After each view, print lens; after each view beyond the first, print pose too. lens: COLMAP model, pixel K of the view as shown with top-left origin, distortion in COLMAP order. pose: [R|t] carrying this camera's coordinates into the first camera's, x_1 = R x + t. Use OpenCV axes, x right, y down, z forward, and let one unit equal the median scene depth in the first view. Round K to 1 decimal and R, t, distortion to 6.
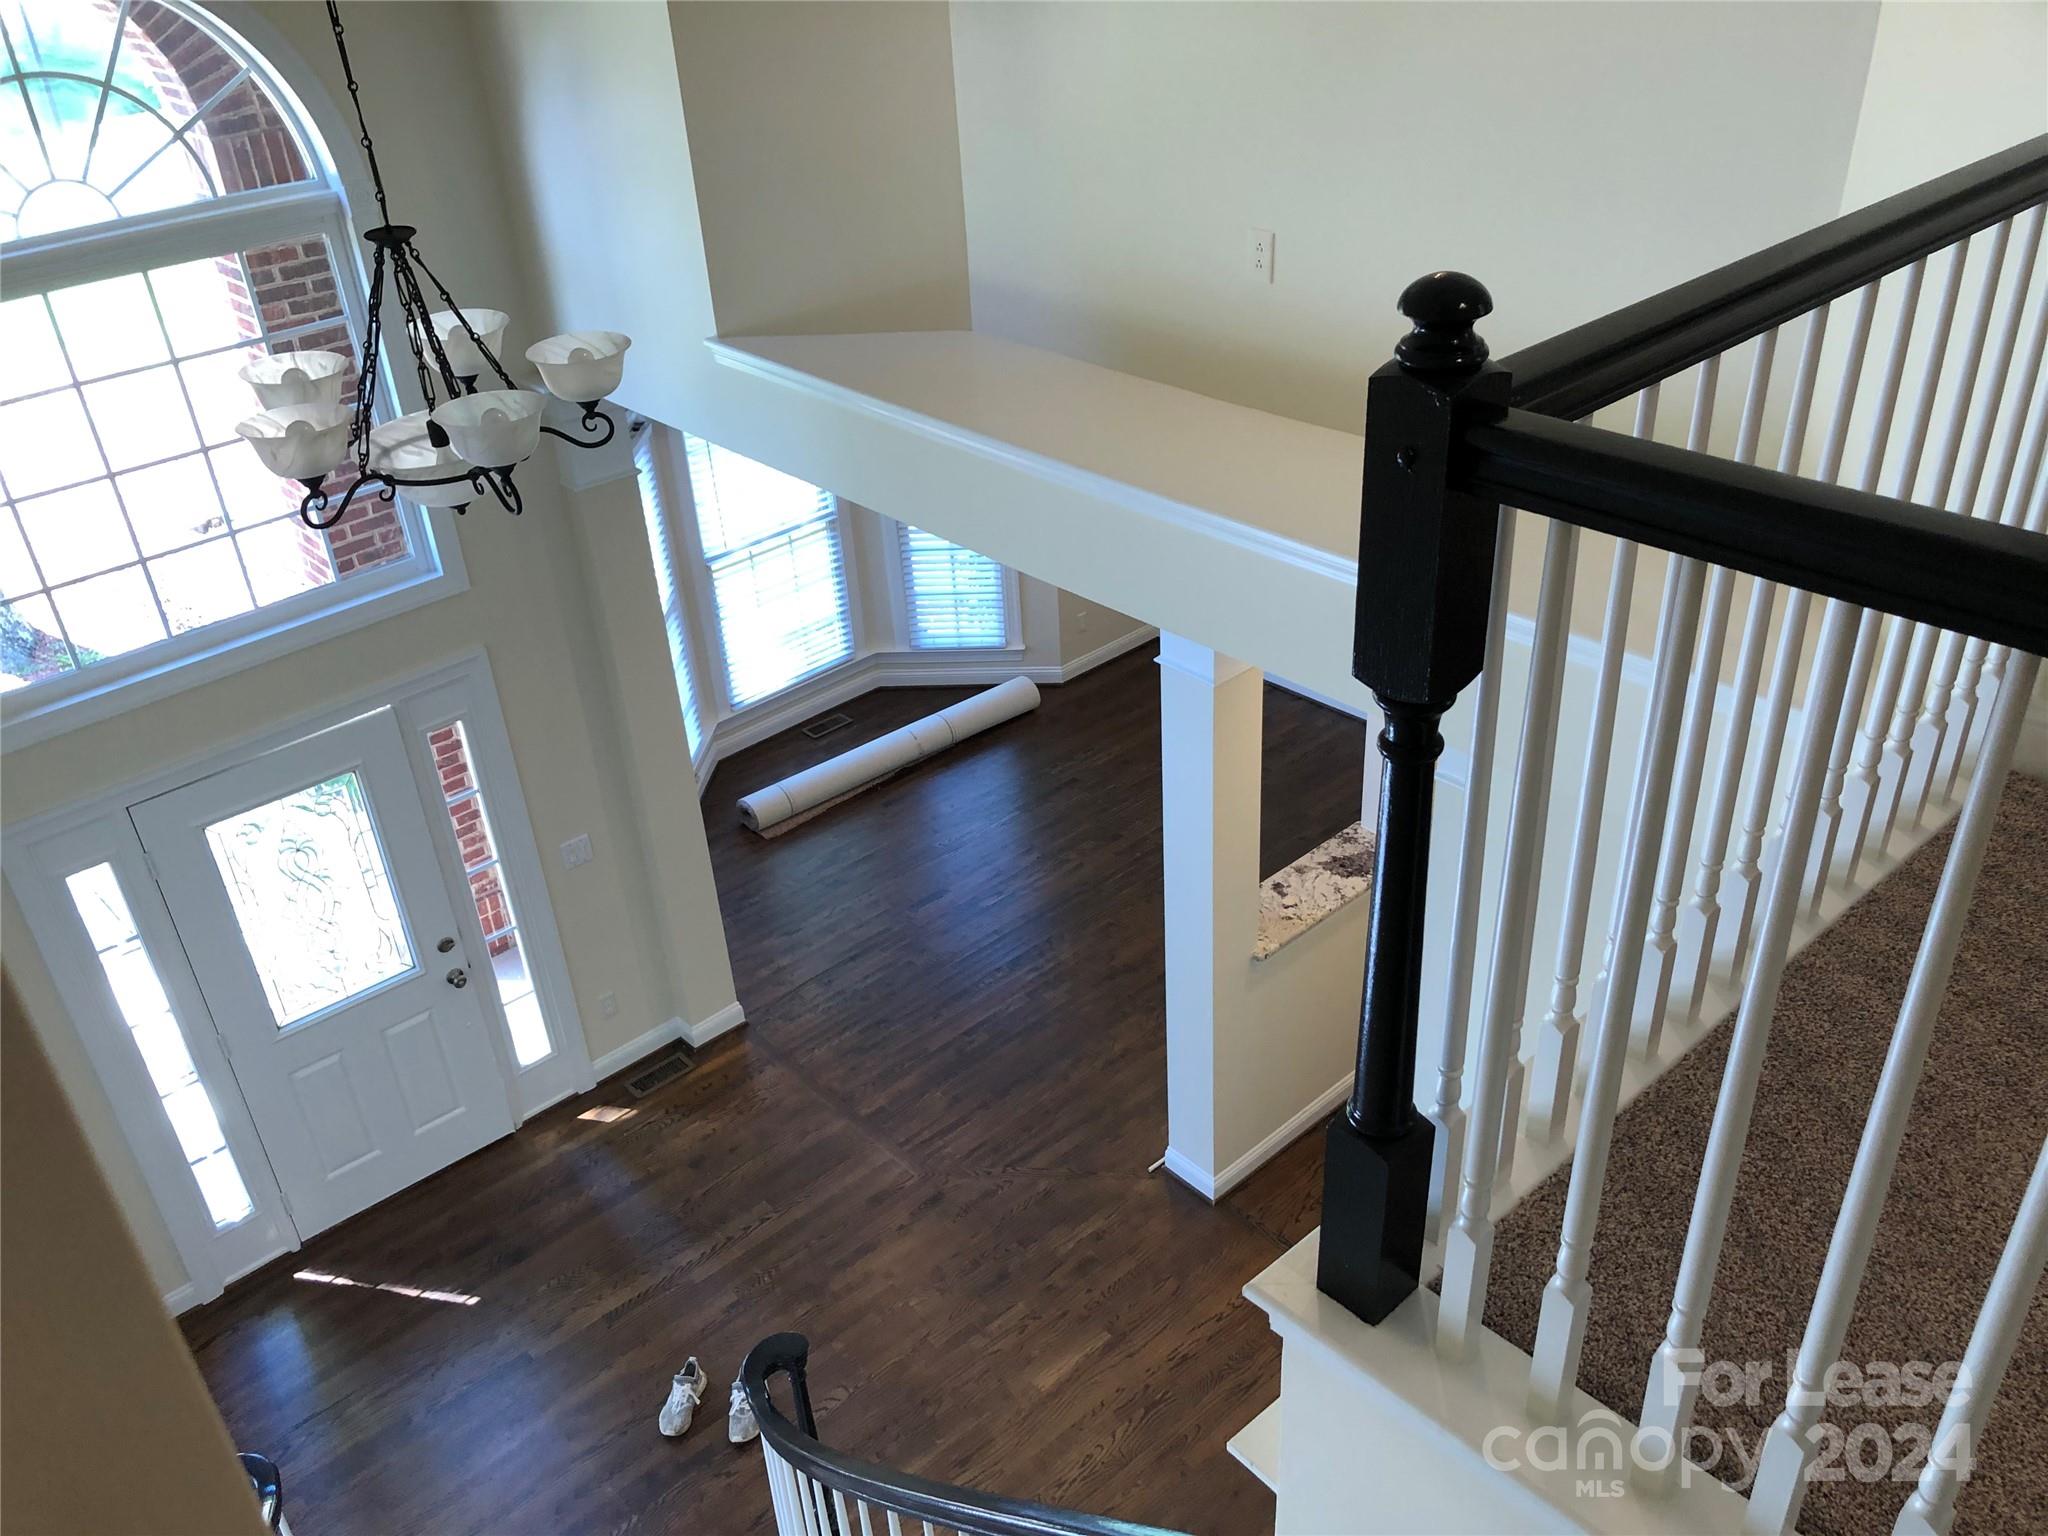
lens RADIAL K [[1657.1, 0, 1026.6], [0, 1657.1, 793.4], [0, 0, 1]] dist [-0.007998, -0.013750]
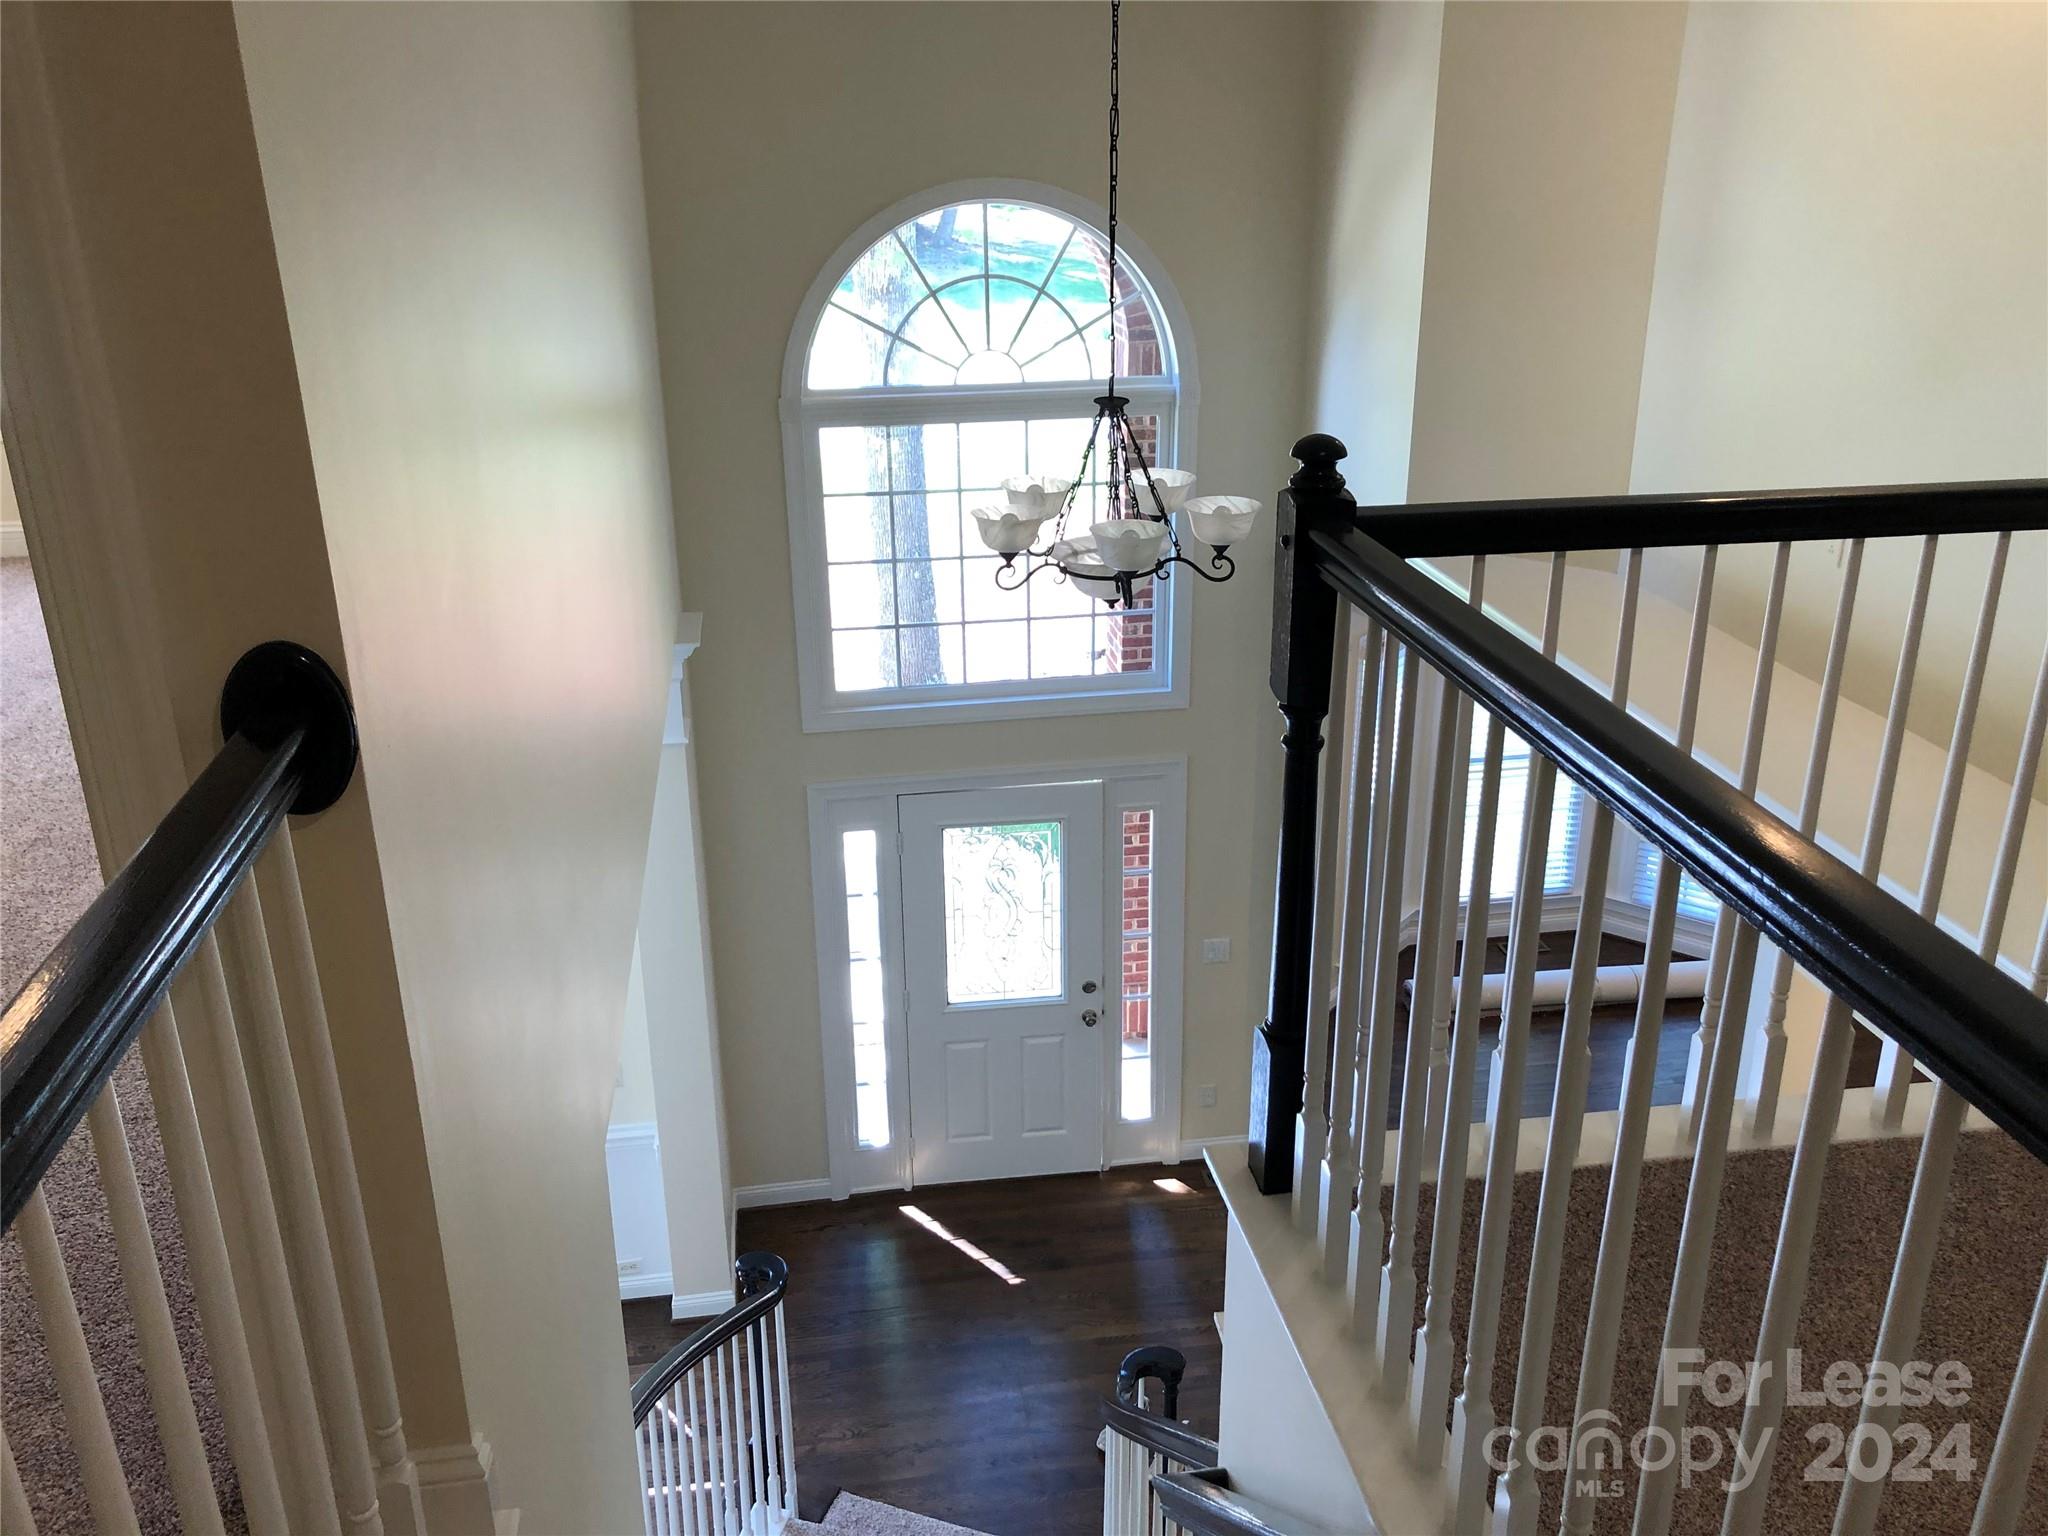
lens RADIAL K [[1657.1, 0, 1029.0], [0, 1657.1, 760.4], [0, 0, 1]] dist [-0.007998, -0.013750]
pose [[0.826377, 0.245666, -0.506705, 0.201947], [-0.326457, 0.942183, -0.075615, 0.045902], [0.458832, 0.227904, 0.858797, -0.100772]]
